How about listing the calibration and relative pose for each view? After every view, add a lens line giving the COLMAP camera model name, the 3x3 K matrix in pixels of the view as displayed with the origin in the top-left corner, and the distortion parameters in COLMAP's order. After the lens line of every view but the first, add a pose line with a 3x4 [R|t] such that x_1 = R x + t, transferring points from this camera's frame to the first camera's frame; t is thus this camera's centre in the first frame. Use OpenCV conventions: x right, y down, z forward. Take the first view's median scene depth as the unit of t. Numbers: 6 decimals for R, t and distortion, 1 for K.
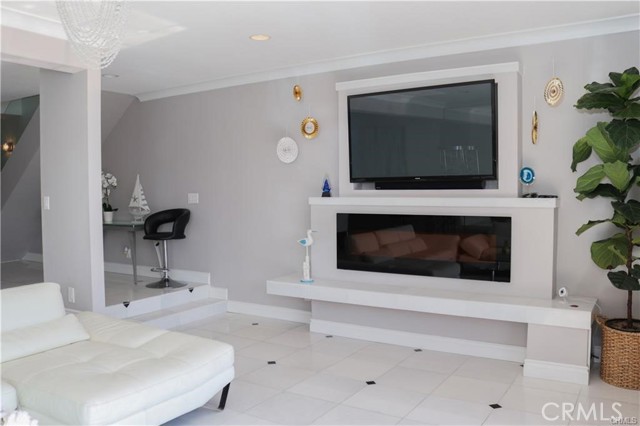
lens RADIAL K [[530.0, 0, 320.0], [0, 530.0, 220.5], [0, 0, 1]] dist [-0.141607, 0.101715]
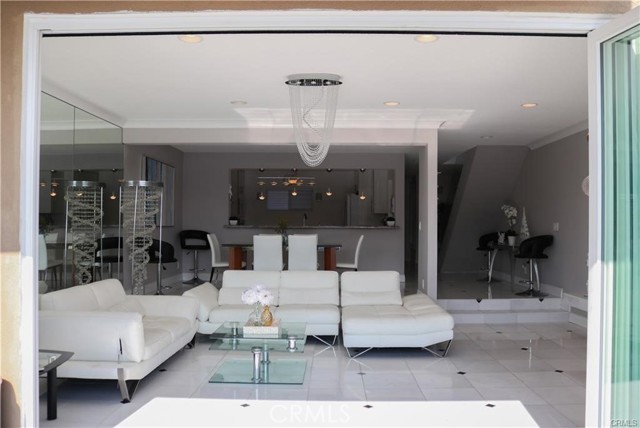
lens RADIAL K [[530.0, 0, 320.0], [0, 530.0, 221.5], [0, 0, 1]] dist [-0.141607, 0.101715]
pose [[0.519831, -0.004680, -0.854256, 0.511152], [-0.045569, 0.998409, -0.033199, 0.011832], [0.853053, 0.056186, 0.518791, -0.093336]]
